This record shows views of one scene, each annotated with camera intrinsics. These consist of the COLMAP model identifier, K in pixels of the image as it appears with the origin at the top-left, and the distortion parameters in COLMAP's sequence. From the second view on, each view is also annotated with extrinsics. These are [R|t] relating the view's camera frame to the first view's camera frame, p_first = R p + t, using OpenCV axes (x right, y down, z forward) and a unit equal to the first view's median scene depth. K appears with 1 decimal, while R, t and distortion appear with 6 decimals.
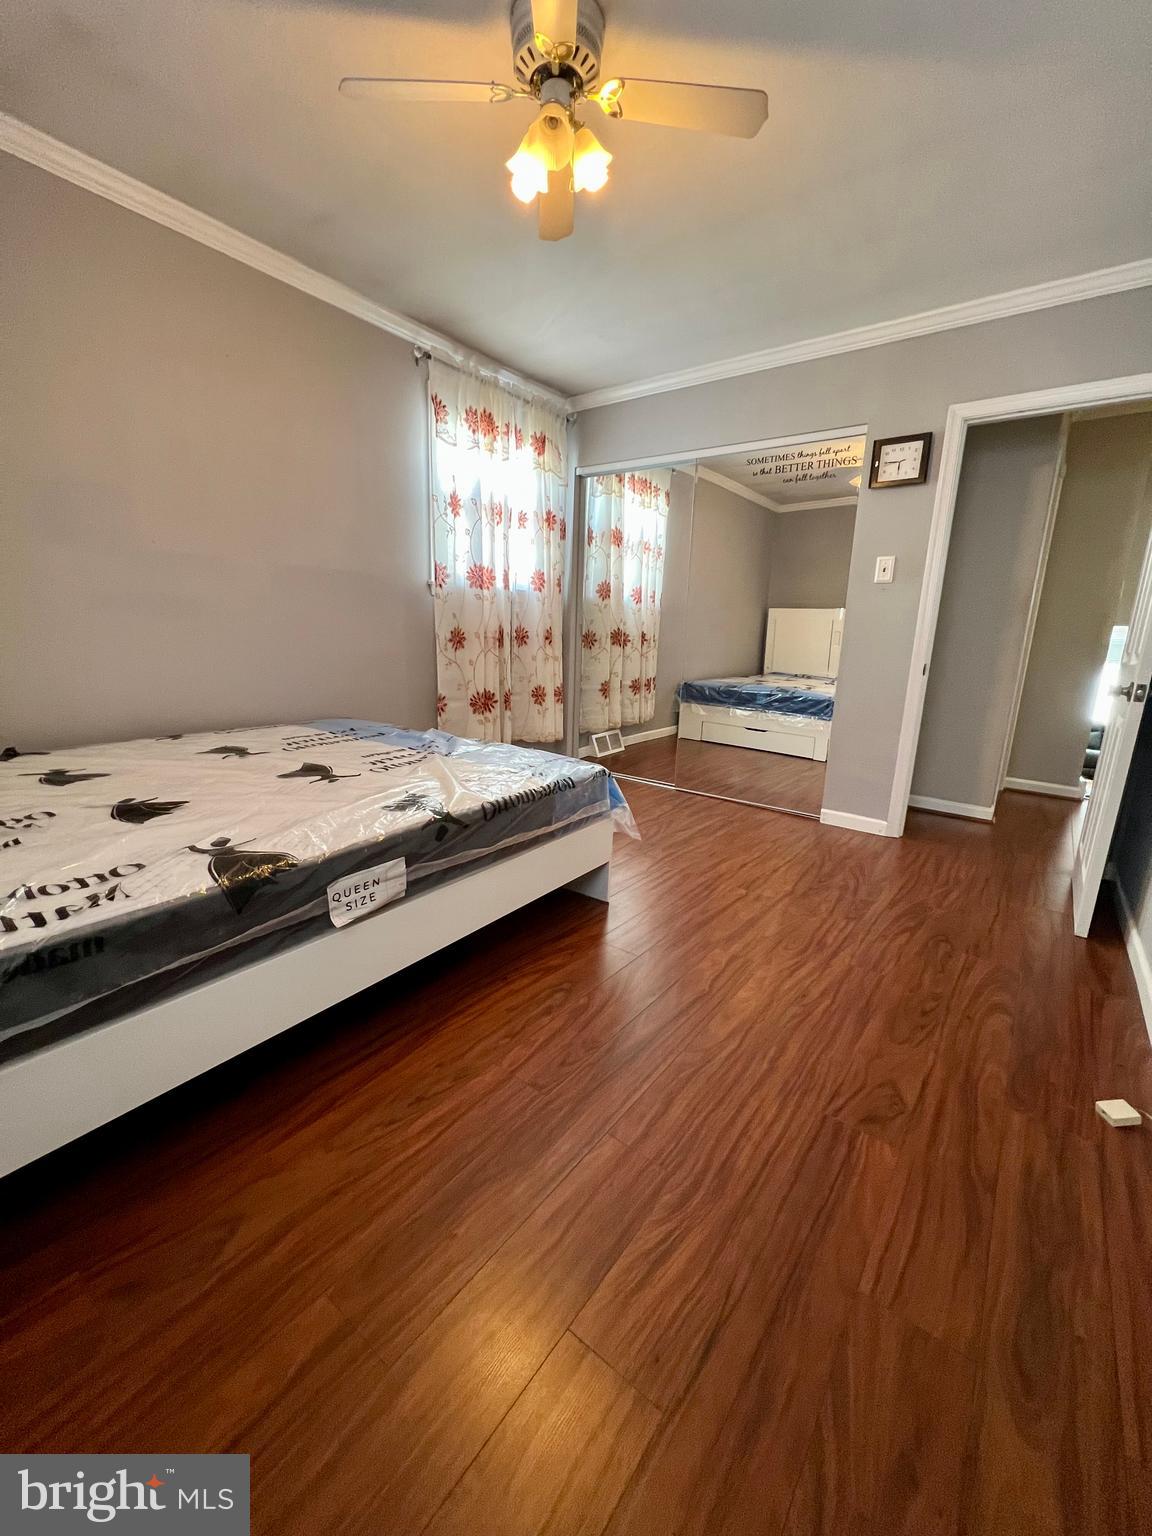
lens RADIAL K [[615.8, 0, 572.9], [0, 615.8, 768.7], [0, 0, 1]] dist [-0.004111, 0.000767]
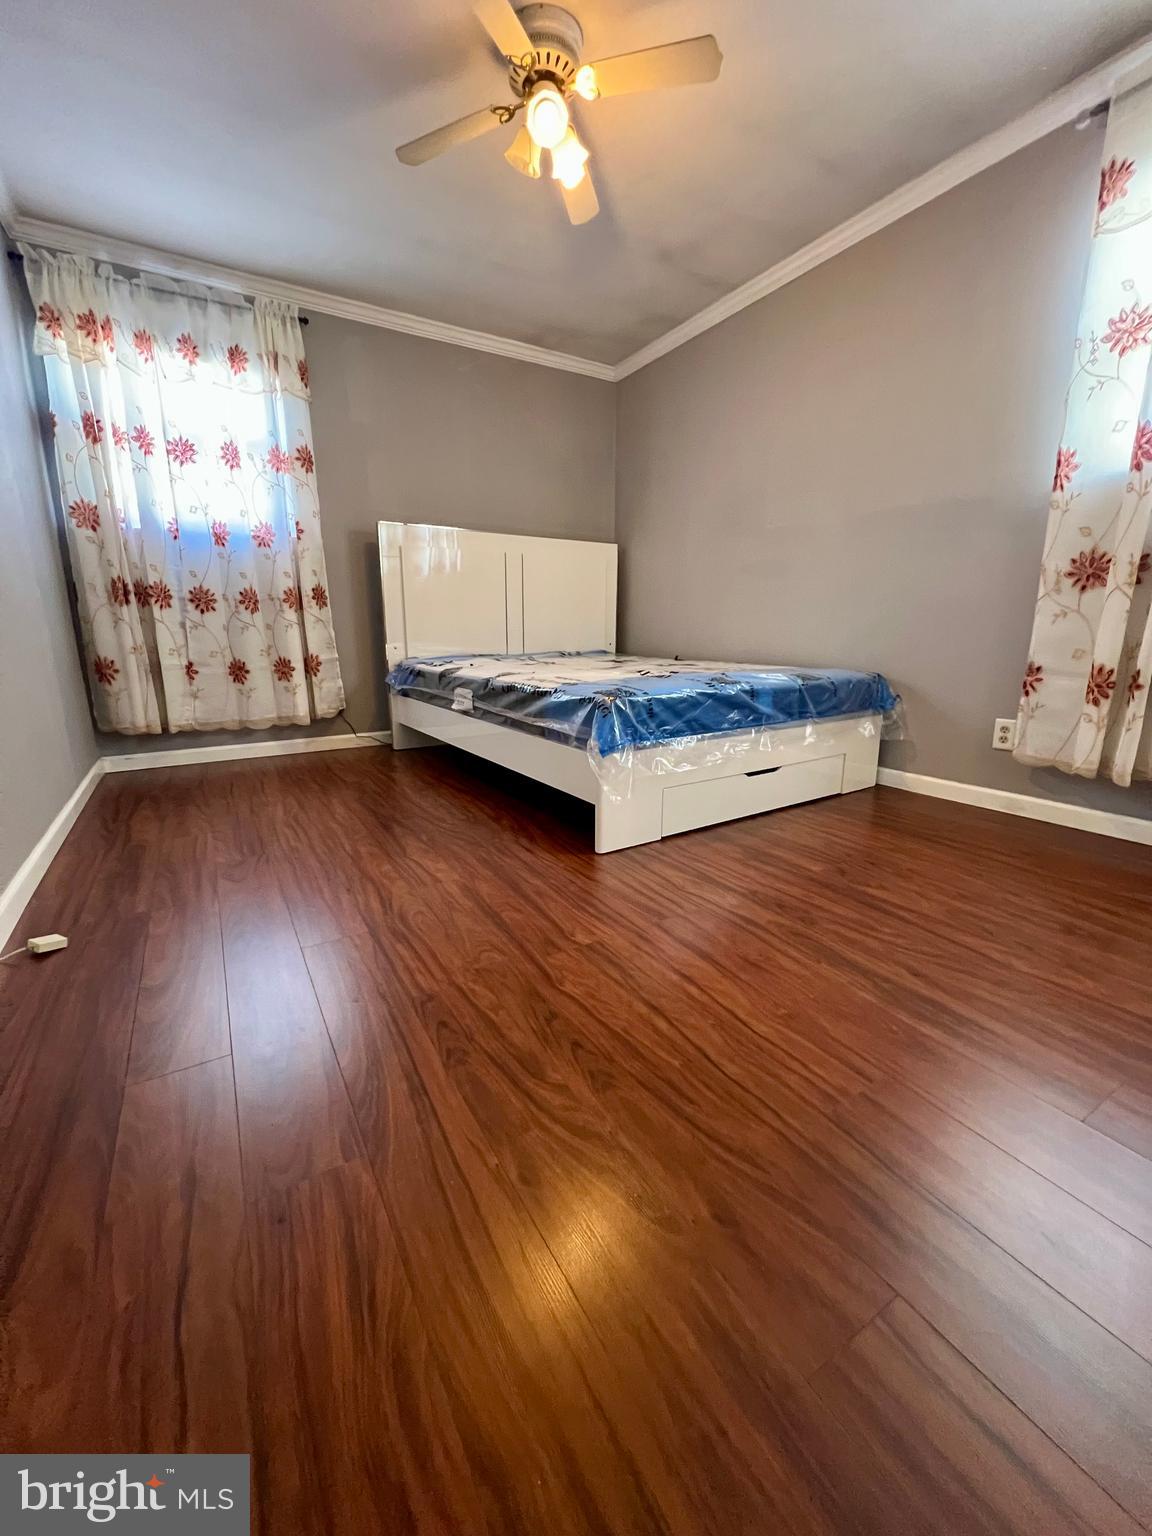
lens RADIAL K [[615.8, 0, 572.9], [0, 615.8, 768.7], [0, 0, 1]] dist [-0.004111, 0.000767]
pose [[-0.367814, 0.179301, -0.912449, 0.740953], [-0.214994, 0.938252, 0.271037, -0.113747], [0.904704, 0.295863, -0.306554, 1.038540]]
